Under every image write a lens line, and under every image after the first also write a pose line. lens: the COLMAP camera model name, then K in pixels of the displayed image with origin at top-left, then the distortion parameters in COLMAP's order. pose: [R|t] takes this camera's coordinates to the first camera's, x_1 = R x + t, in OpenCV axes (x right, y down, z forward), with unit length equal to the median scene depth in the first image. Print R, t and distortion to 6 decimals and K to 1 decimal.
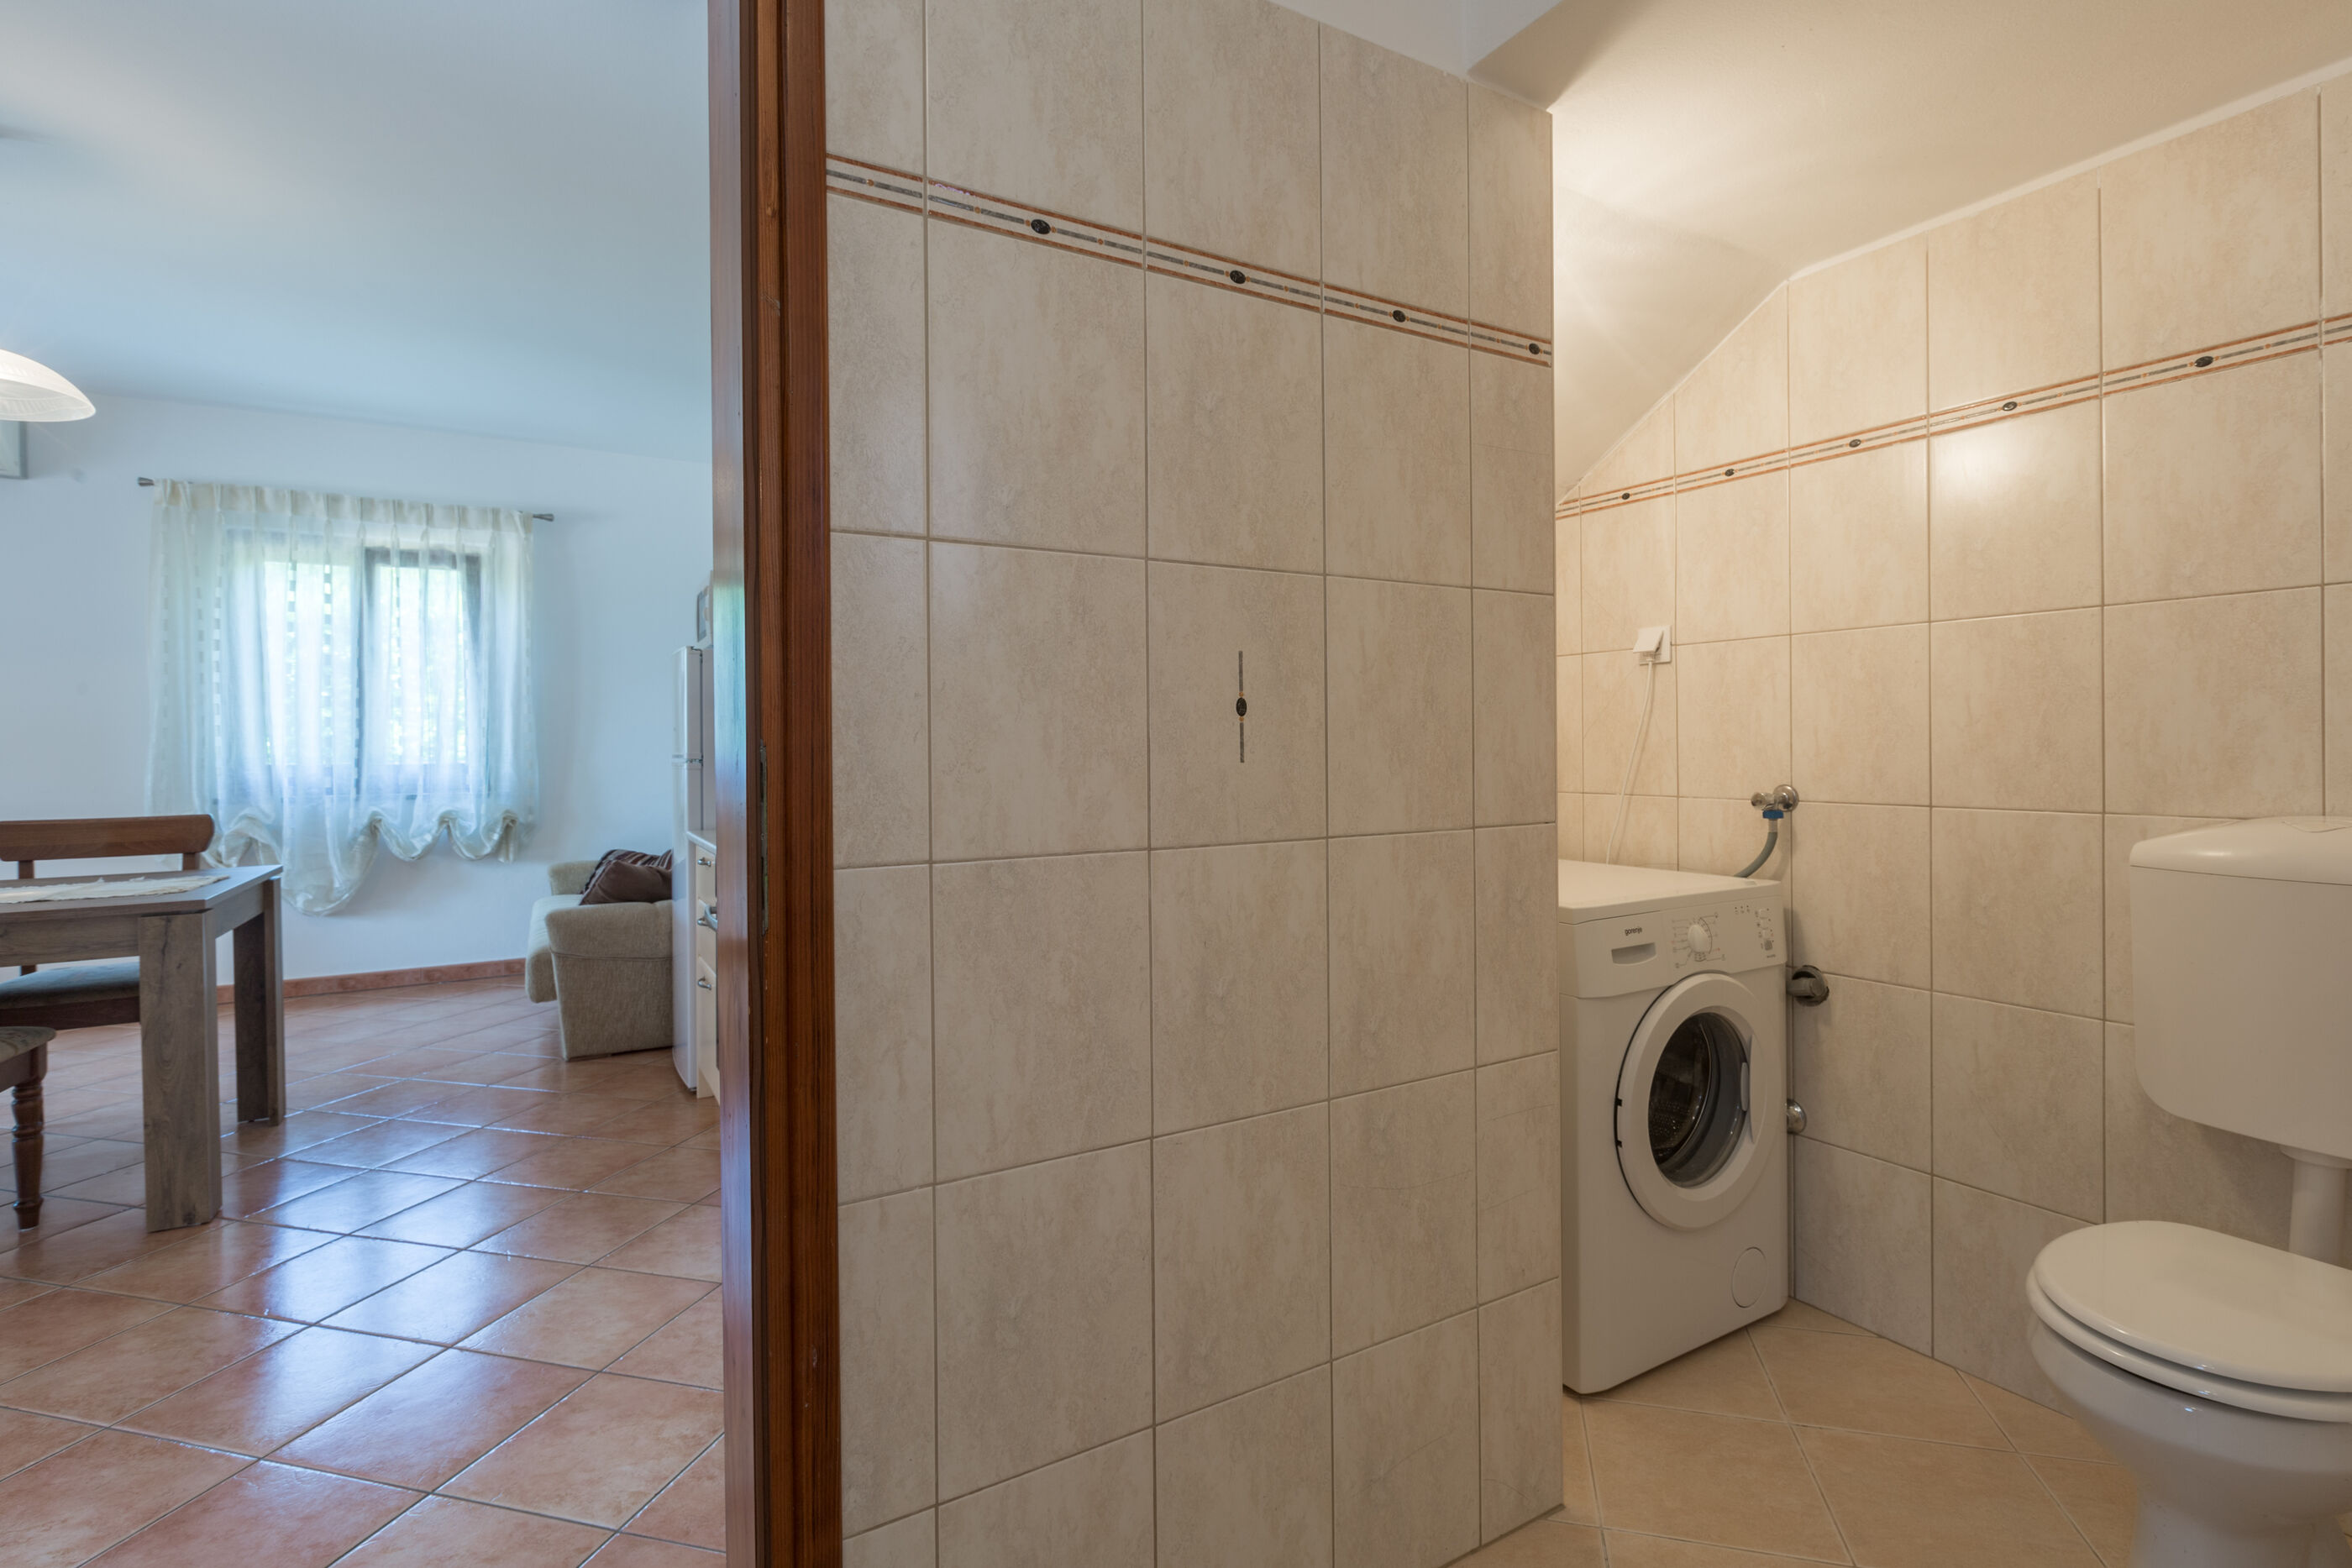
lens RADIAL K [[1069.0, 0, 1178.2], [0, 1069.0, 750.5], [0, 0, 1]] dist [0.002259, -0.000337]
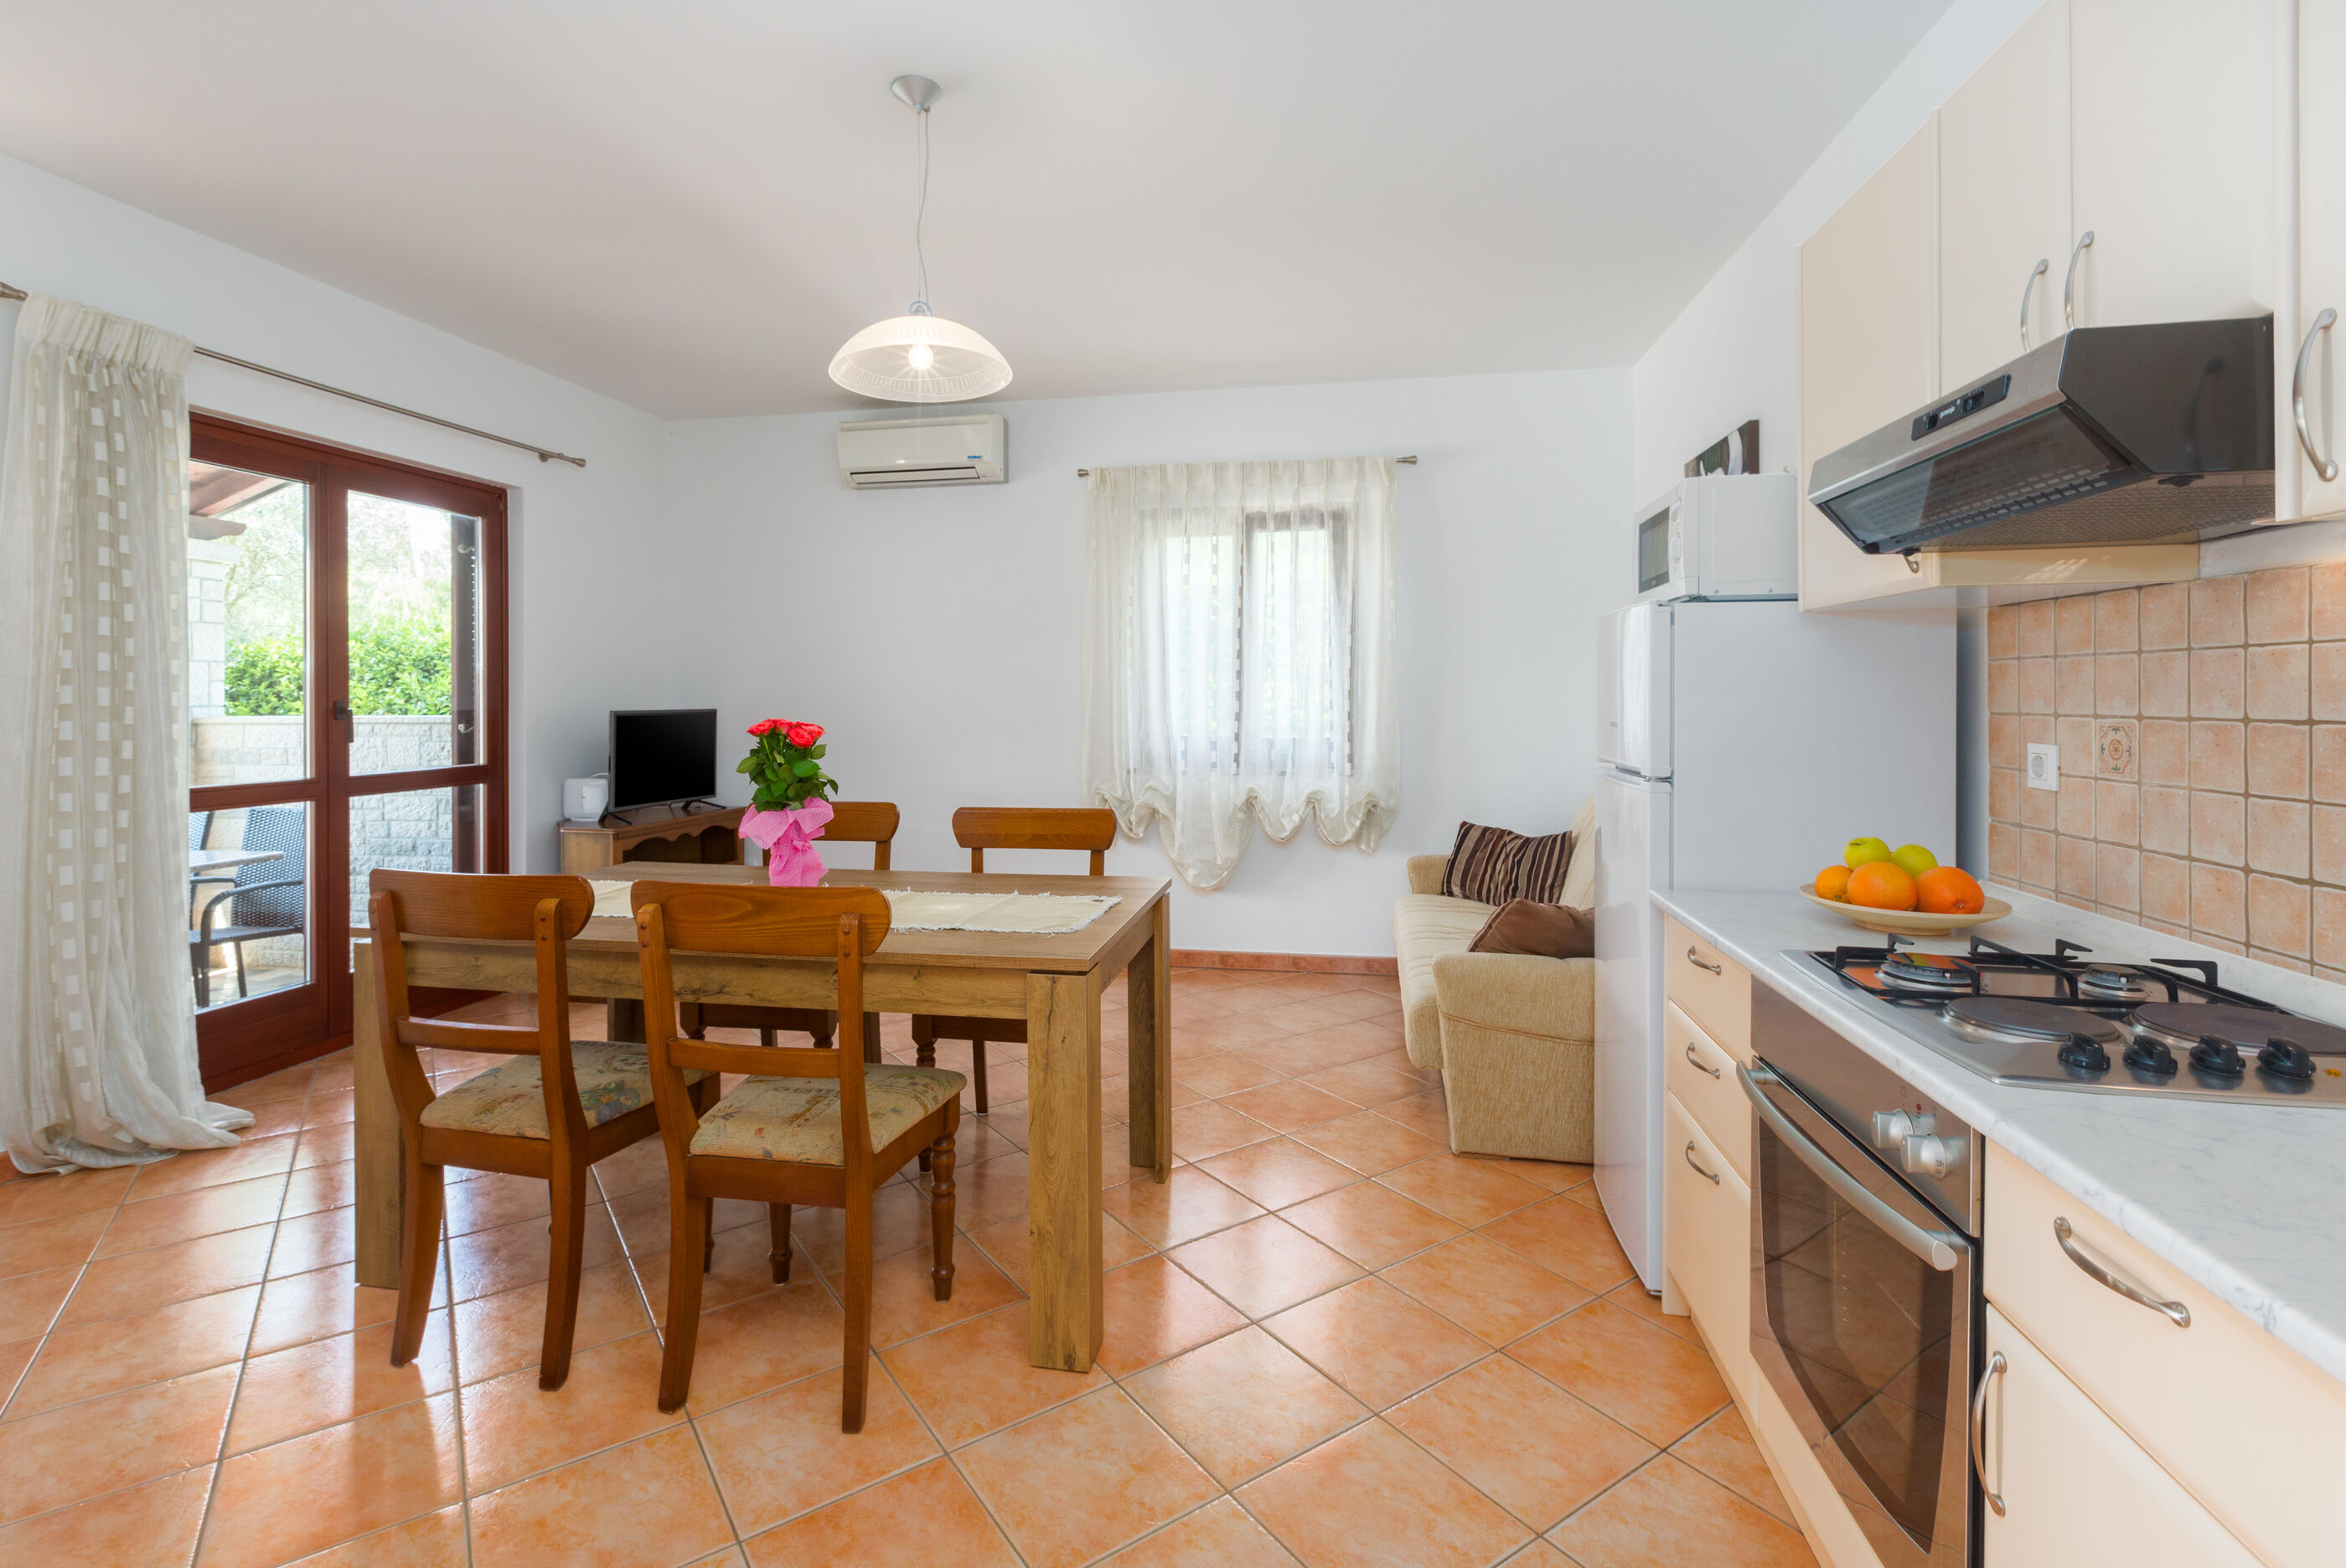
lens RADIAL K [[1074.5, 0, 1155.4], [0, 1074.5, 698.0], [0, 0, 1]] dist [0.000435, 0.000018]
pose [[0.748219, 0.009313, -0.663387, -0.179221], [-0.008932, 0.999952, 0.003963, -0.027393], [0.663392, 0.002960, 0.748266, 0.225709]]
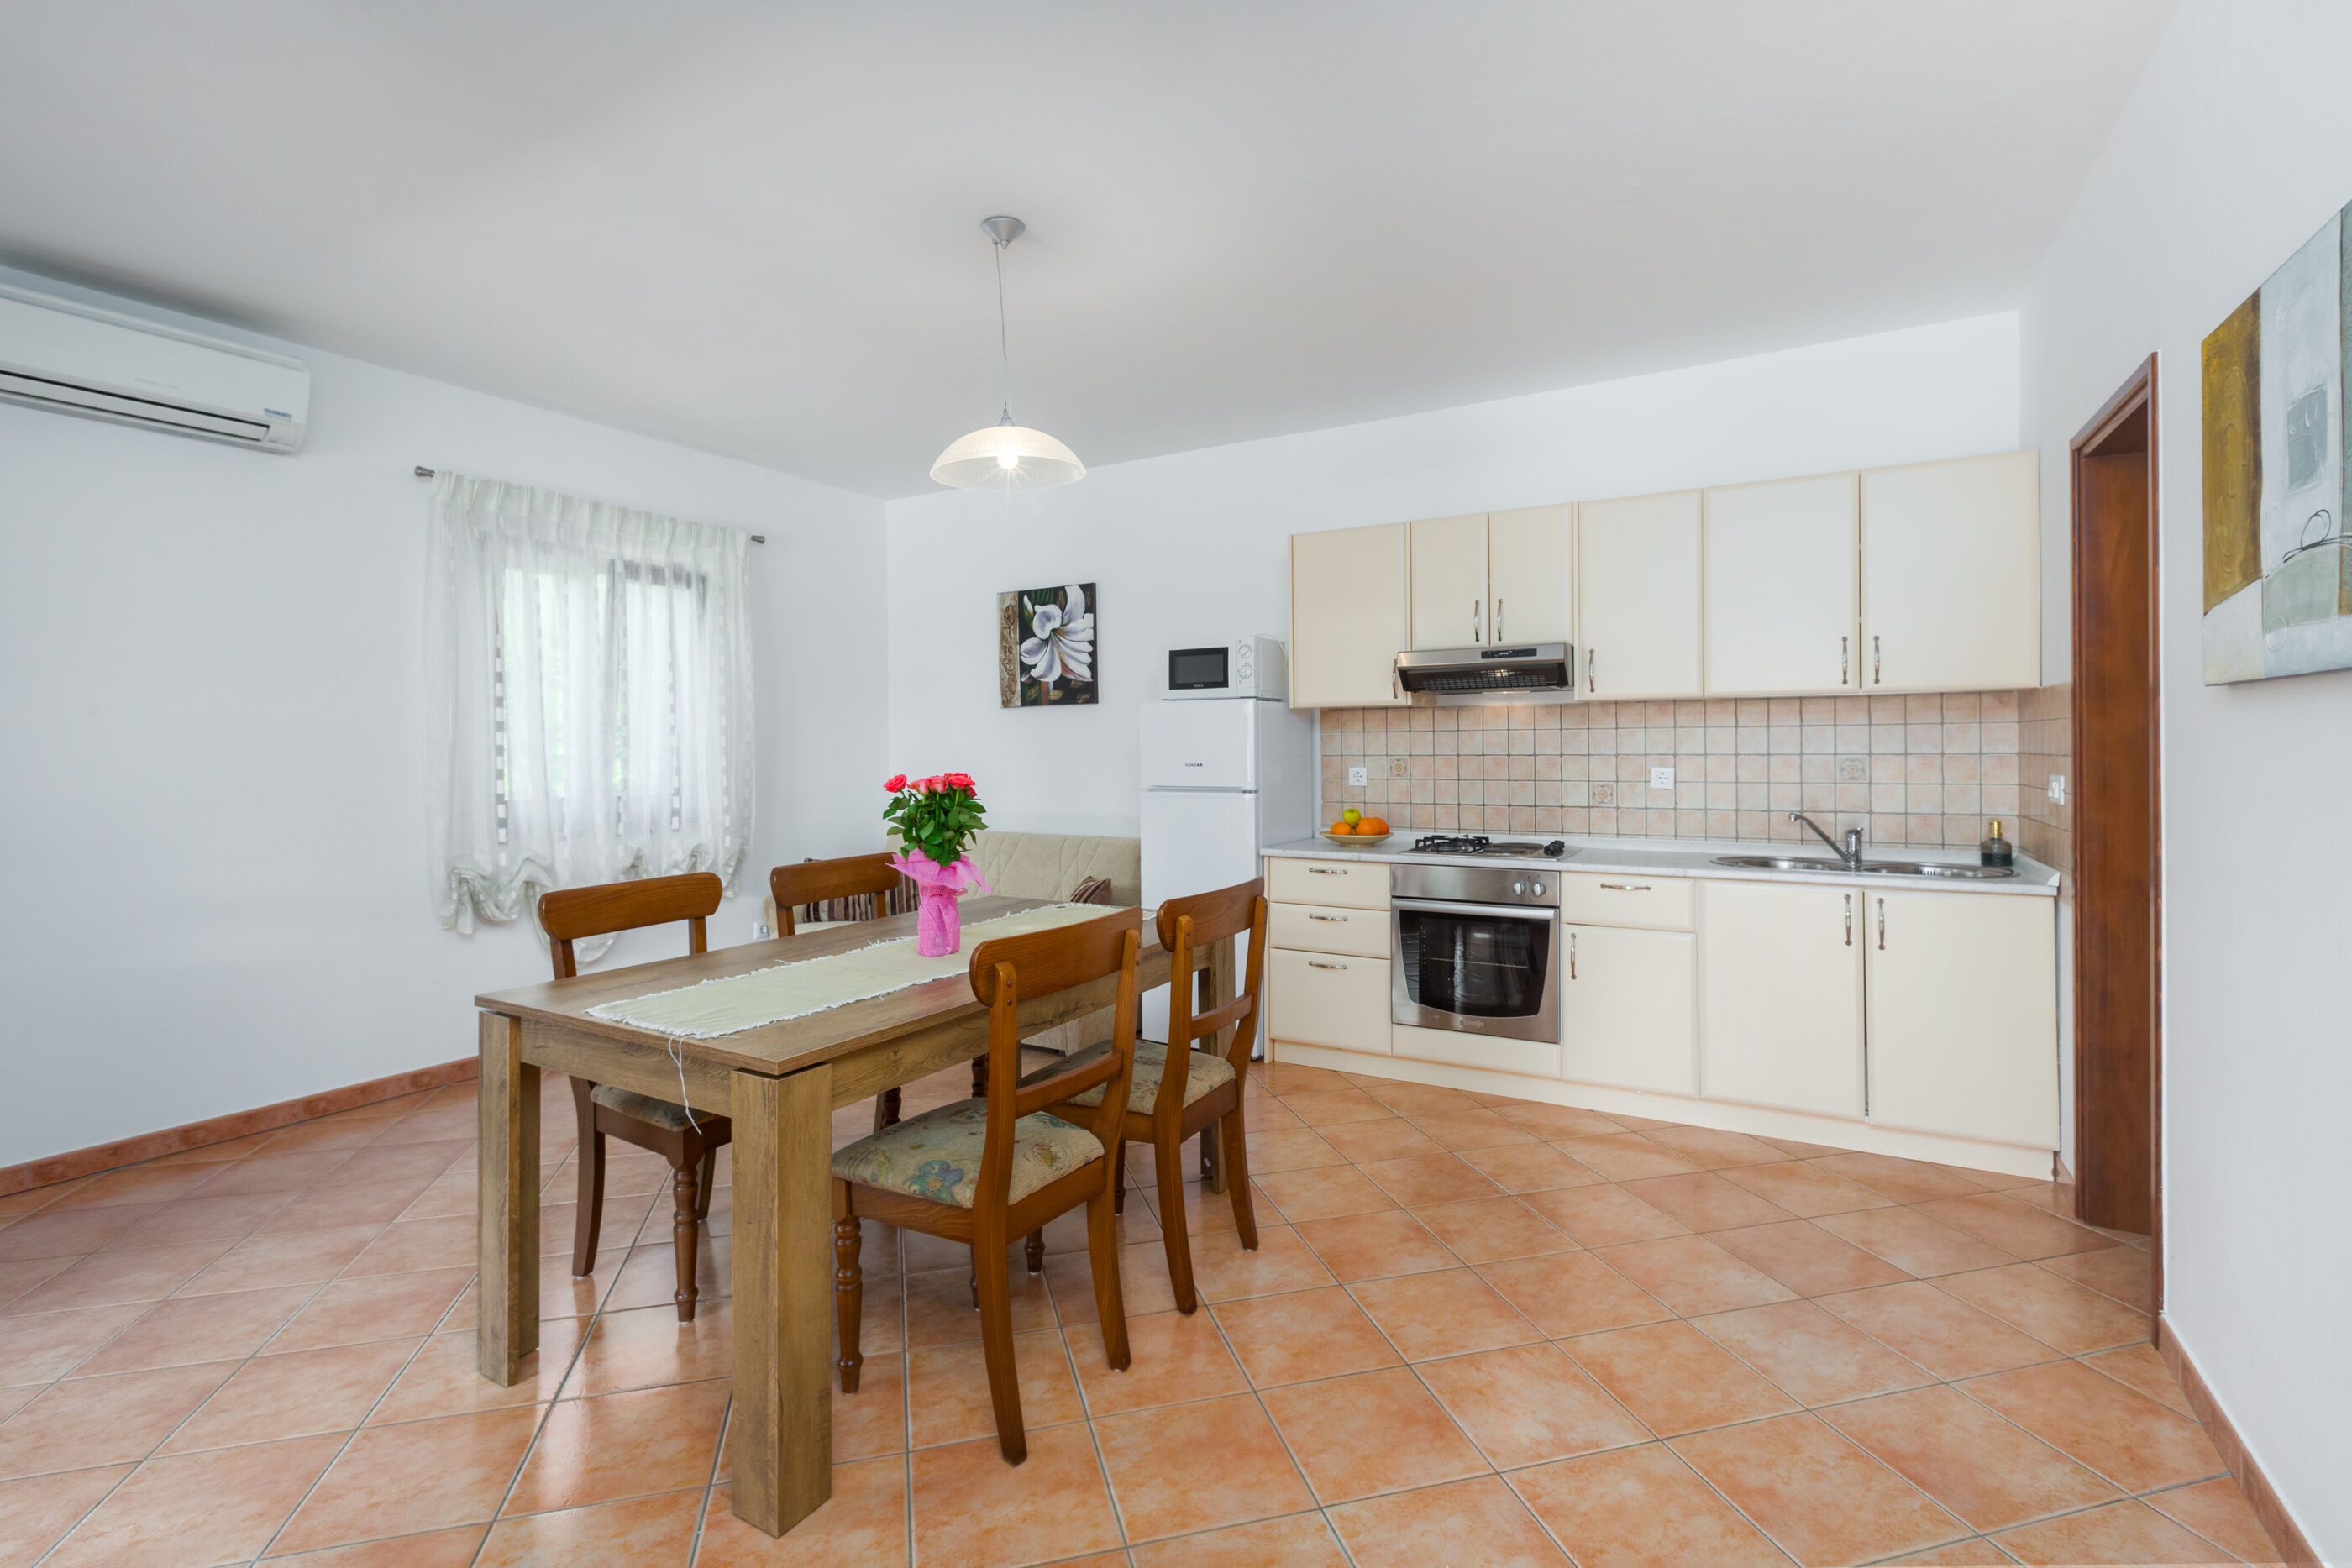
lens RADIAL K [[1069.0, 0, 1178.2], [0, 1069.0, 750.5], [0, 0, 1]] dist [0.002259, -0.000337]
pose [[0.870378, -0.001307, 0.492382, -0.812806], [0.004748, 0.999972, -0.005738, -0.022545], [-0.492360, 0.007332, 0.870361, -0.023377]]
